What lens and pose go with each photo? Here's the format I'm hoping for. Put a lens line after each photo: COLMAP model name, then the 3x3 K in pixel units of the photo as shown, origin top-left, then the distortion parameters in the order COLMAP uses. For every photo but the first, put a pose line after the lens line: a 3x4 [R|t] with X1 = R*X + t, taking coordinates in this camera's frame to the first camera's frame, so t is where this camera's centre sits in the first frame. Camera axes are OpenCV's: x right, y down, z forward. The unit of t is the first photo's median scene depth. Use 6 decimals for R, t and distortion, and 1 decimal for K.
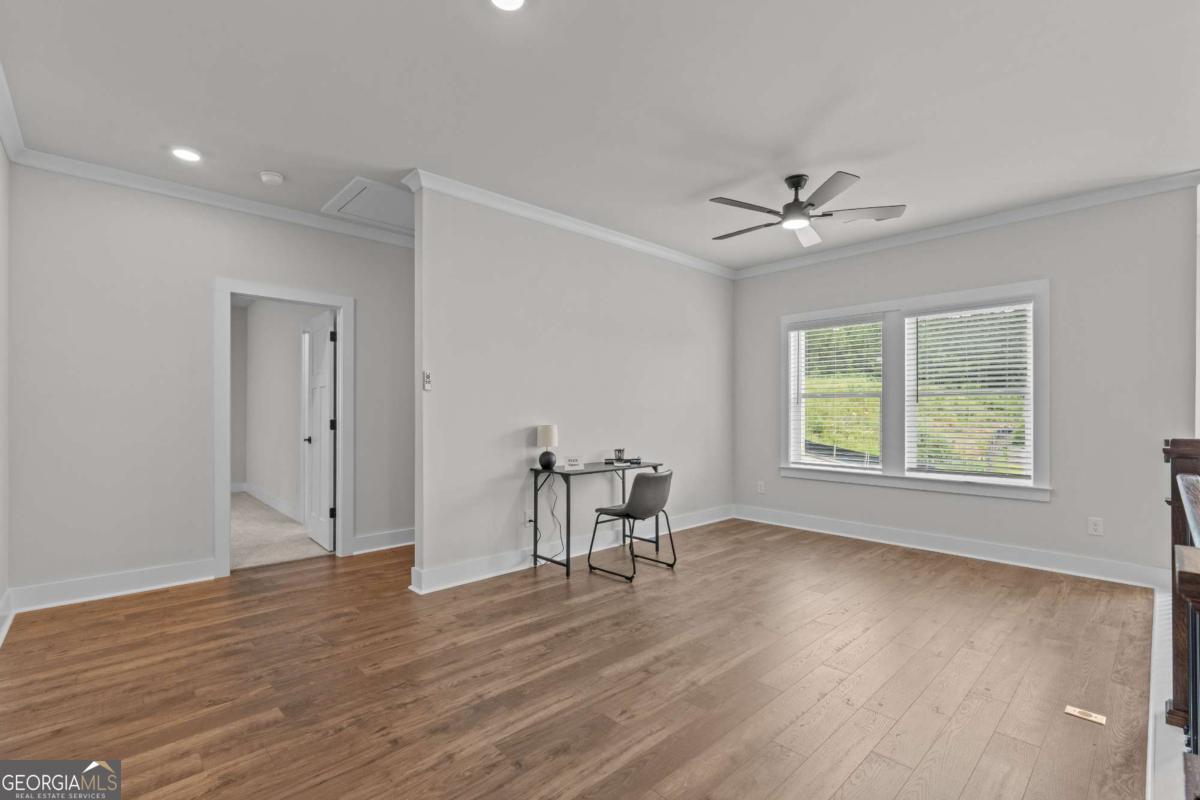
lens RADIAL K [[538.3, 0, 602.2], [0, 538.3, 406.1], [0, 0, 1]] dist [-0.008627, -0.000073]
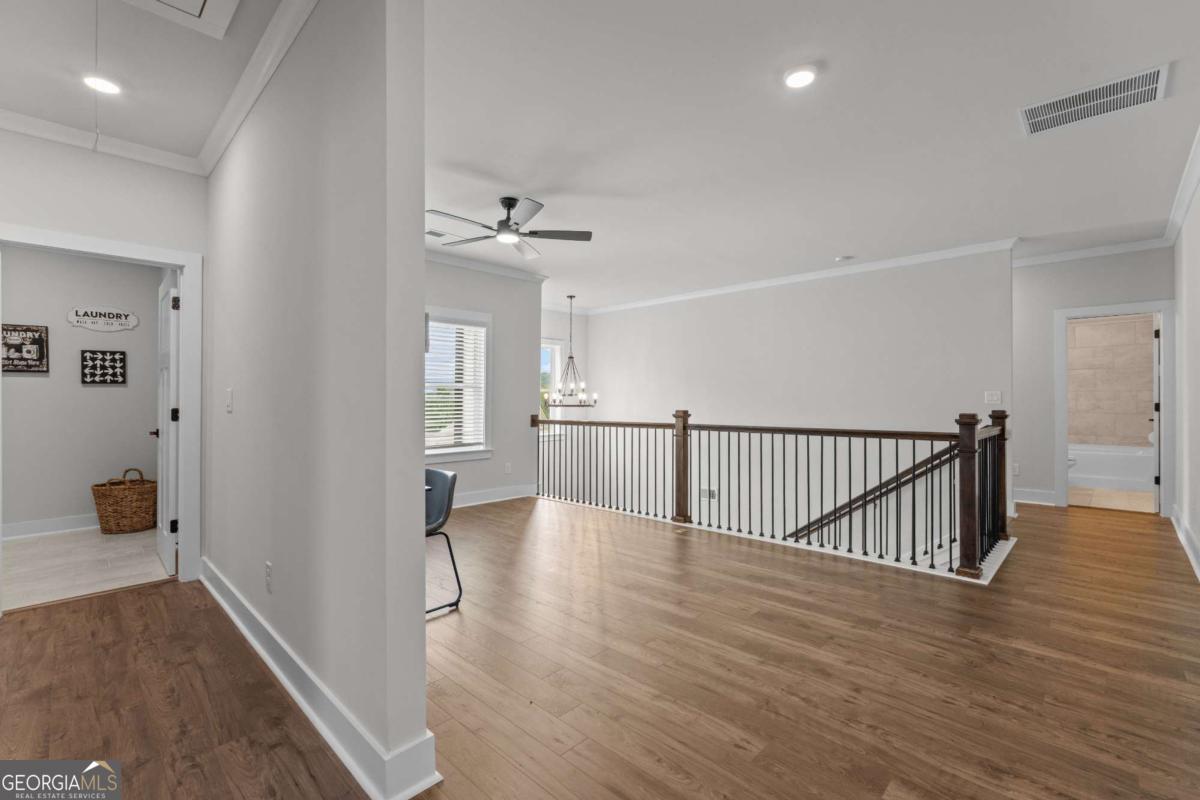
lens RADIAL K [[521.9, 0, 595.7], [0, 521.9, 399.9], [0, 0, 1]] dist [-0.002079, -0.000417]
pose [[-0.036660, -0.001734, 0.999326, -1.380241], [-0.006265, 0.999979, 0.001506, 0.012518], [-0.999308, -0.006206, -0.036670, 1.500144]]
